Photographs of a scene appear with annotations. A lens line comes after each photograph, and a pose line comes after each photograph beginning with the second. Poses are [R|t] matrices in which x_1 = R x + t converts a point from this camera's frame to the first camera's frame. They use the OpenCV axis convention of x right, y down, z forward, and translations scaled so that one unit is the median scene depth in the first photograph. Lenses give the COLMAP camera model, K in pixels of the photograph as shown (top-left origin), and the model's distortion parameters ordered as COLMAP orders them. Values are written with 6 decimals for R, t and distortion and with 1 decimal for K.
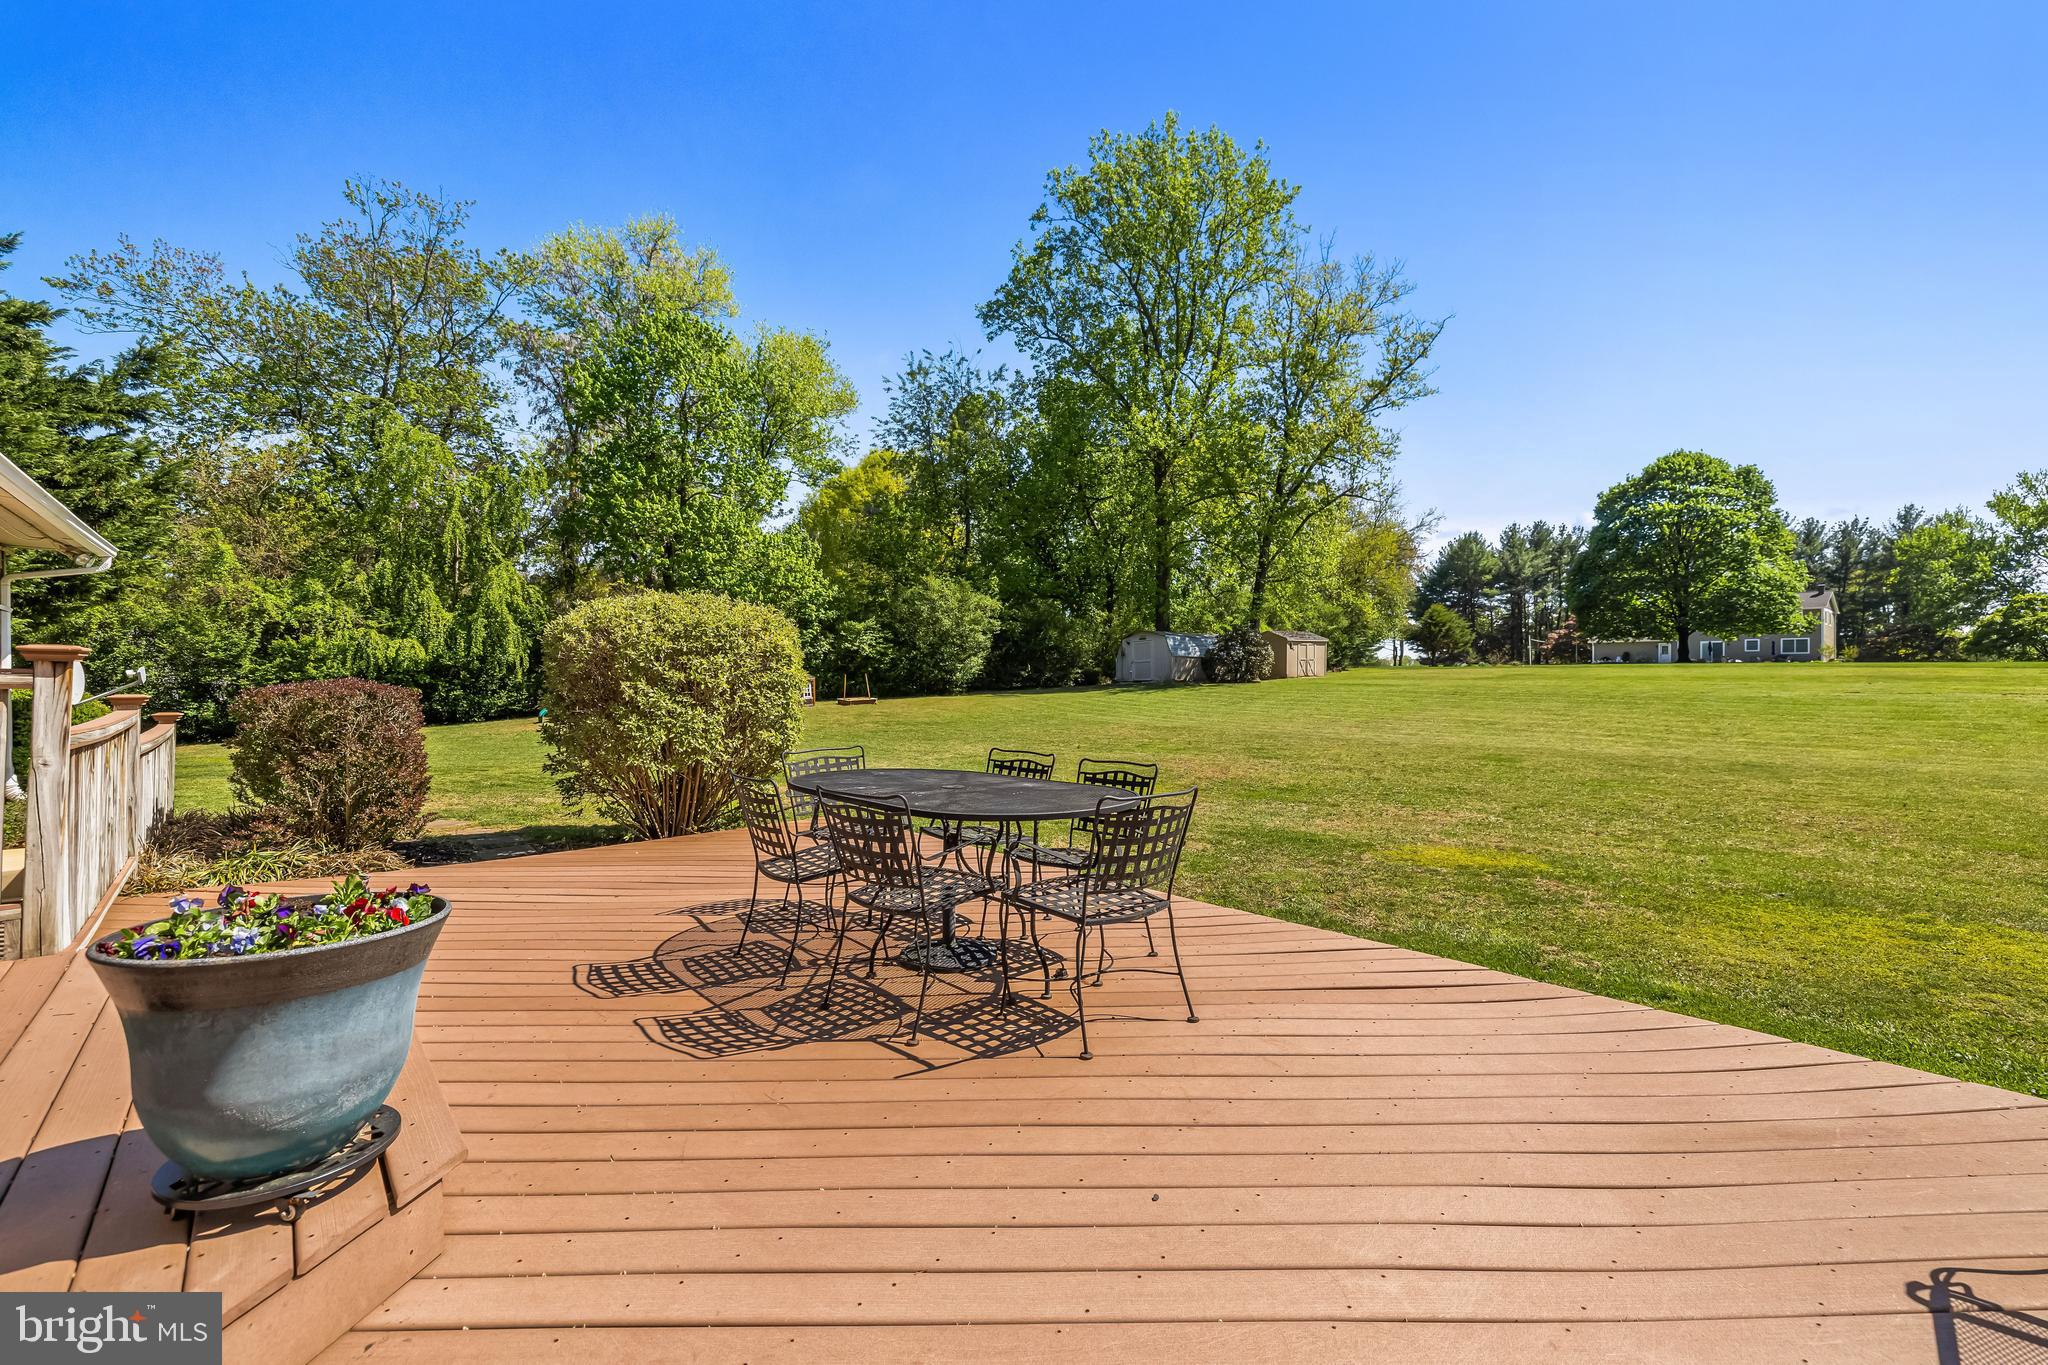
lens RADIAL K [[855.9, 0, 1024.3], [0, 855.9, 676.7], [0, 0, 1]] dist [0.003011, 0.000014]
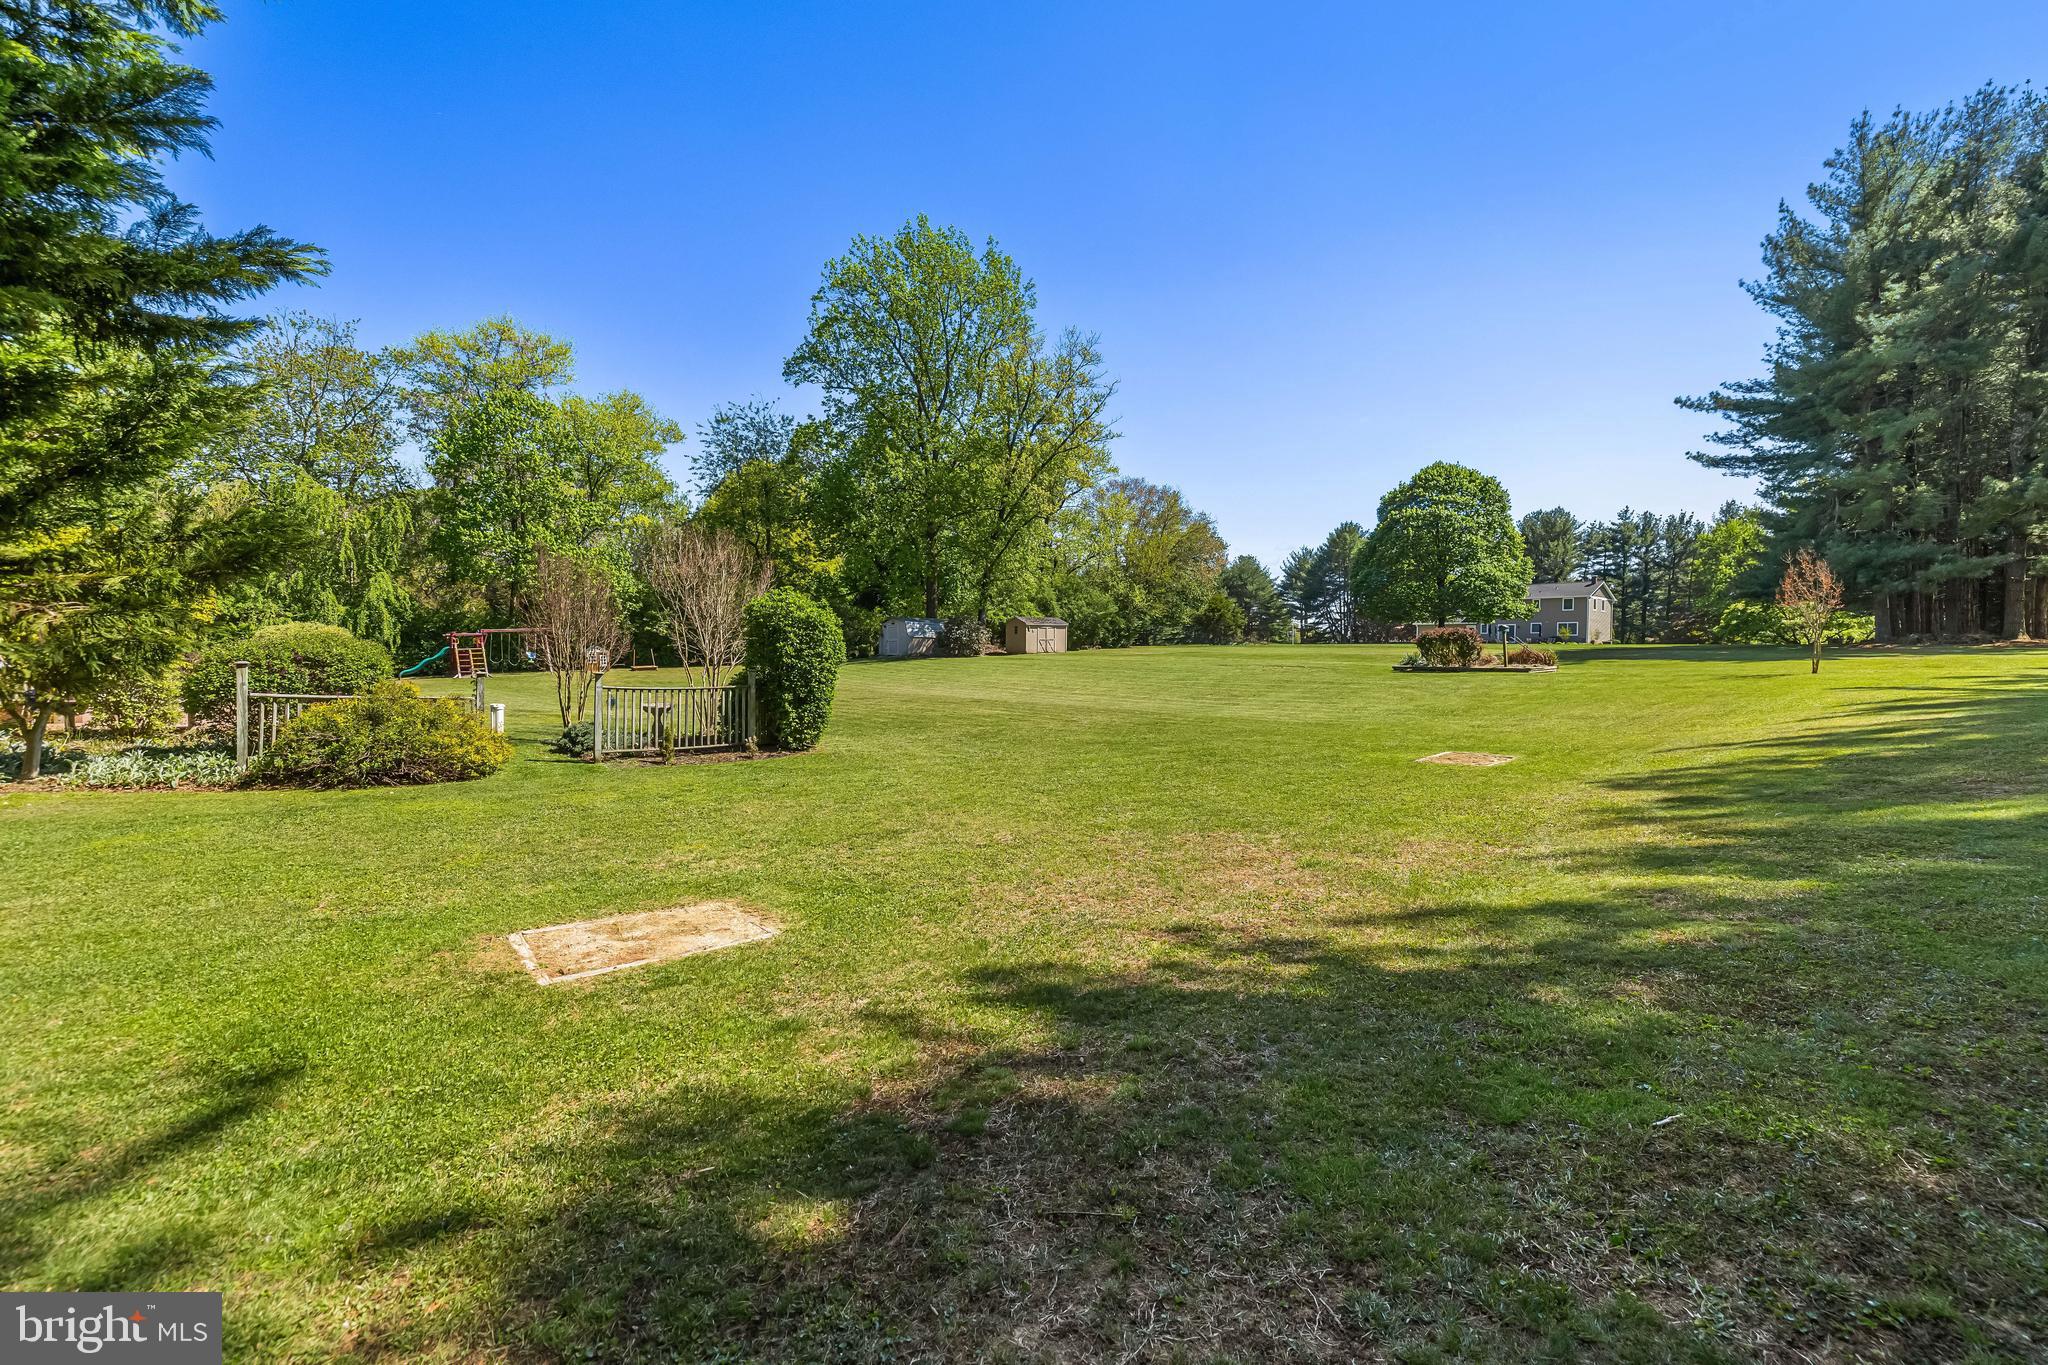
lens RADIAL K [[855.9, 0, 1012.8], [0, 855.9, 680.1], [0, 0, 1]] dist [0.003011, 0.000014]
pose [[0.999964, 0.007974, -0.002870, 0.353090], [-0.007866, 0.999327, 0.035828, -0.006623], [0.003154, -0.035804, 0.999354, -0.348979]]
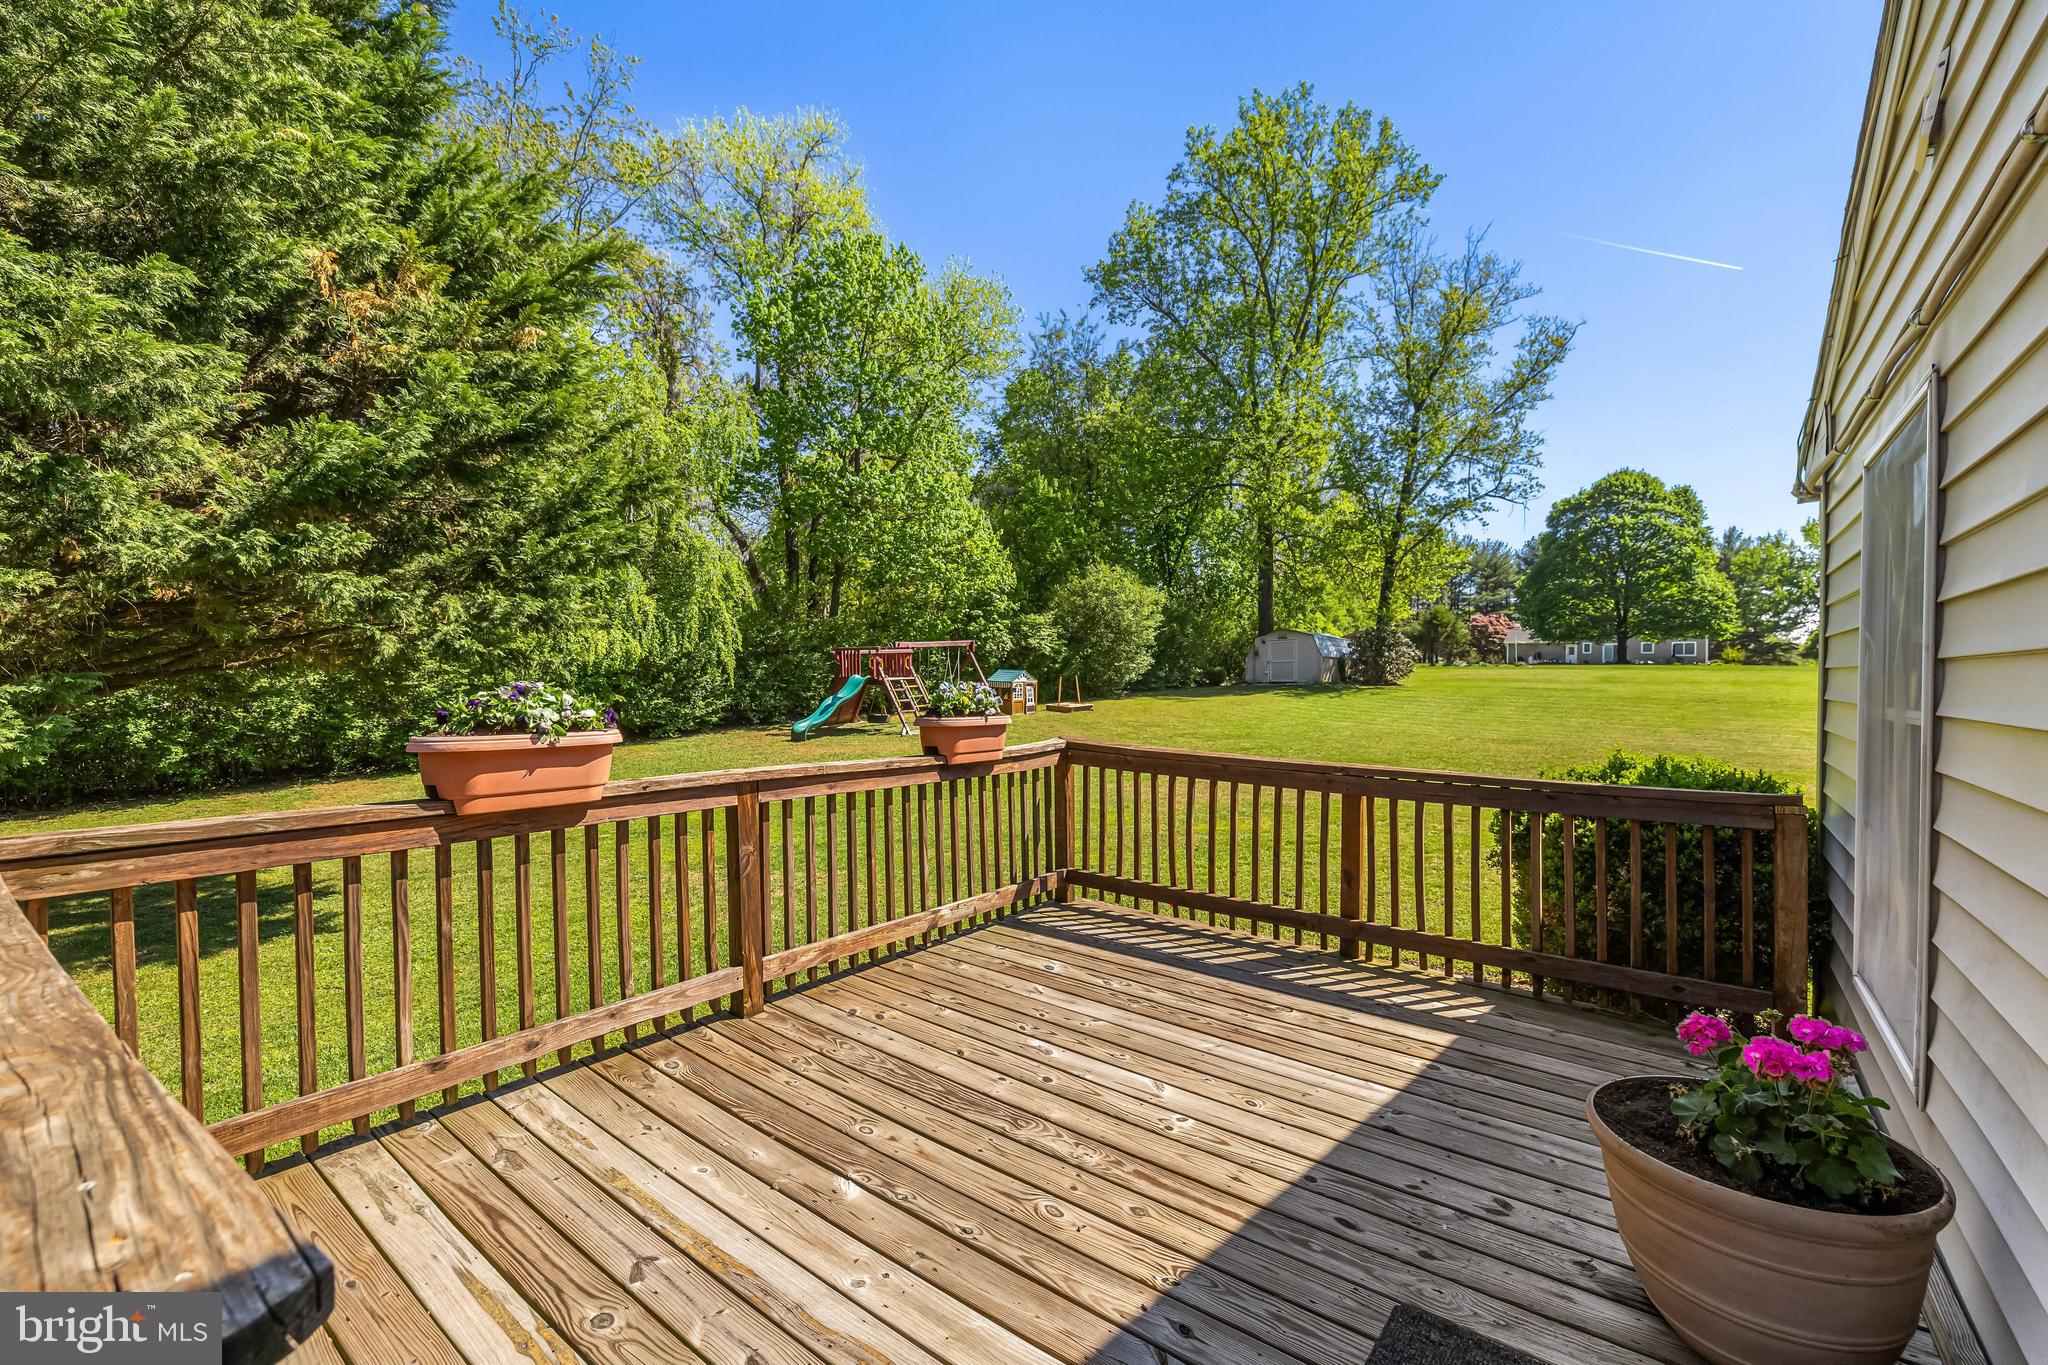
lens RADIAL K [[855.9, 0, 1032.9], [0, 855.9, 683.1], [0, 0, 1]] dist [0.003011, 0.000014]
pose [[0.981810, 0.003215, 0.189839, -0.341124], [-0.006392, 0.999850, 0.016127, -0.008196], [-0.189758, -0.017047, 0.981683, 0.130098]]
